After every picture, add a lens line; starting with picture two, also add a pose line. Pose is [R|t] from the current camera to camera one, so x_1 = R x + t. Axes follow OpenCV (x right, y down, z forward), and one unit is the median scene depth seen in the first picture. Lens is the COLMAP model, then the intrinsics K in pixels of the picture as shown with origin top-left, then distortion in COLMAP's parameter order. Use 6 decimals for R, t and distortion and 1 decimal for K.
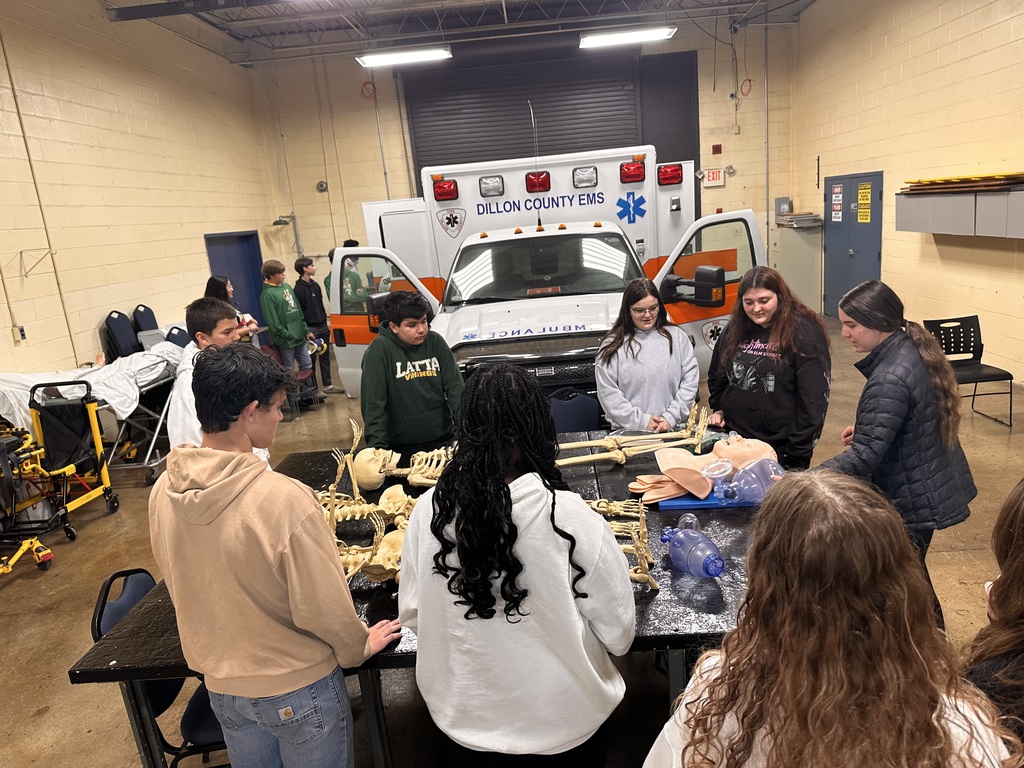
lens RADIAL K [[723.9, 0, 514.3], [0, 723.9, 387.7], [0, 0, 1]] dist [-0.044245, -0.000297]
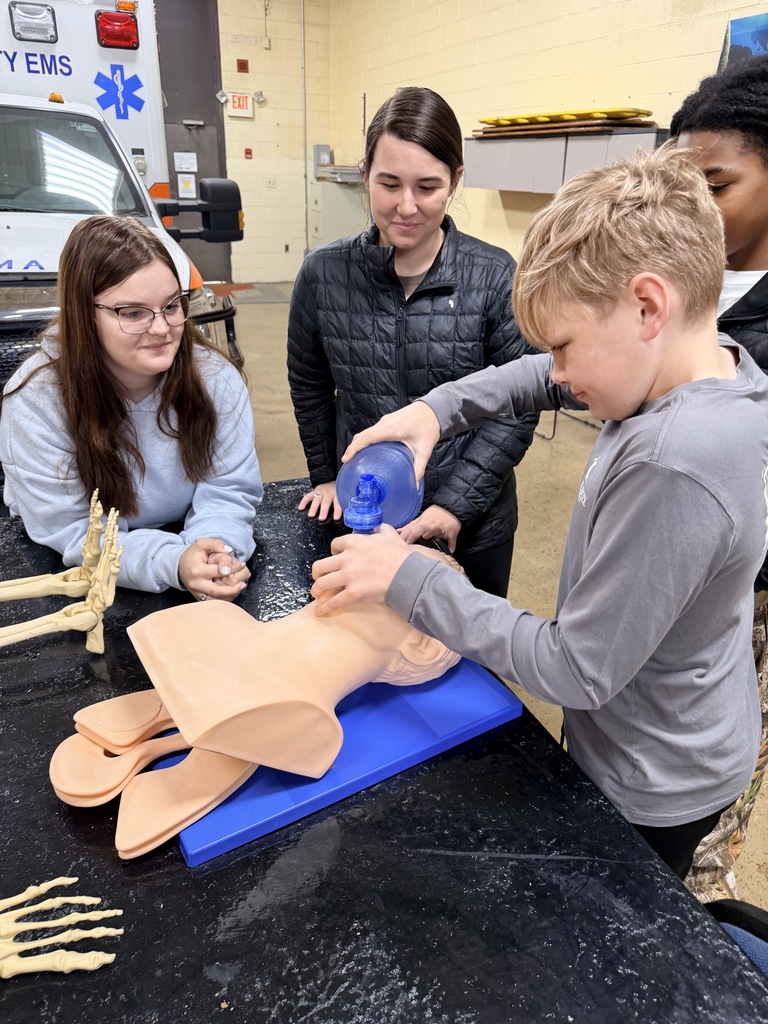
lens RADIAL K [[719.1, 0, 385.5], [0, 719.1, 512.9], [0, 0, 1]] dist [-0.006064, 0.000573]
pose [[0.893509, -0.086770, 0.440582, 0.061234], [0.001523, 0.981733, 0.190256, -0.007158], [-0.449042, -0.169325, 0.877320, 0.281552]]
